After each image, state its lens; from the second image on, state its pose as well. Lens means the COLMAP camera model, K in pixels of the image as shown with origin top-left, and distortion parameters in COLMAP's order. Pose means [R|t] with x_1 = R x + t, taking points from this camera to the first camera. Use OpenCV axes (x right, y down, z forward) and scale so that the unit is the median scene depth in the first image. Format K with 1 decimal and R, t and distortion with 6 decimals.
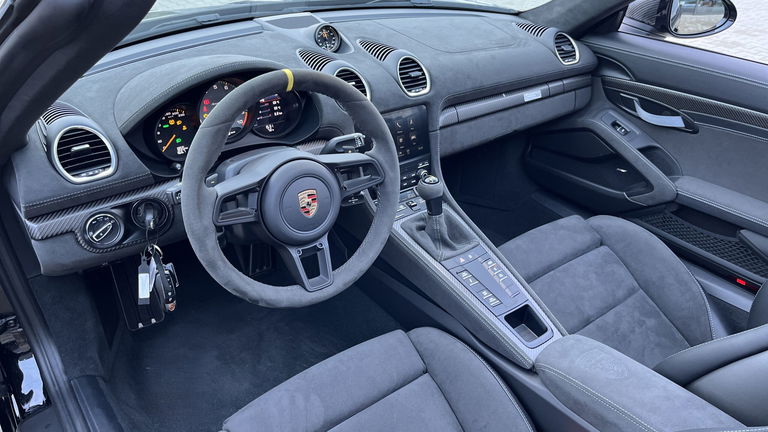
lens RADIAL K [[588.9, 0, 384.0], [0, 588.9, 216.0], [0, 0, 1]] dist [0.011569, -0.001236]
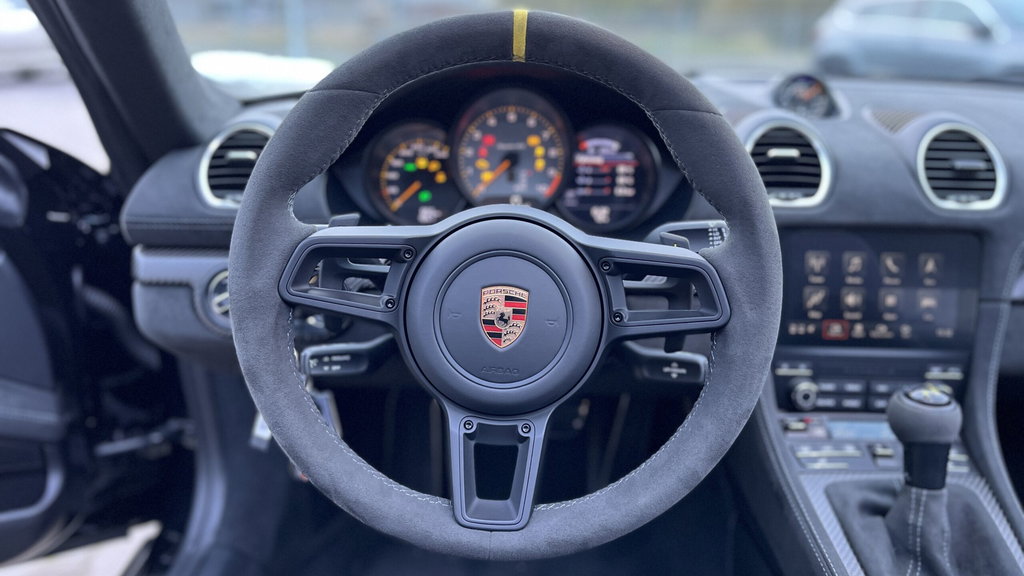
lens RADIAL K [[798.2, 0, 512.0], [0, 798.2, 288.0], [0, 0, 1]] dist [-0.004274, 0.065553]
pose [[0.787709, 0.176710, -0.590159, 0.189143], [-0.305846, 0.943755, -0.125639, 0.026202], [0.534764, 0.279465, 0.797451, 0.465429]]
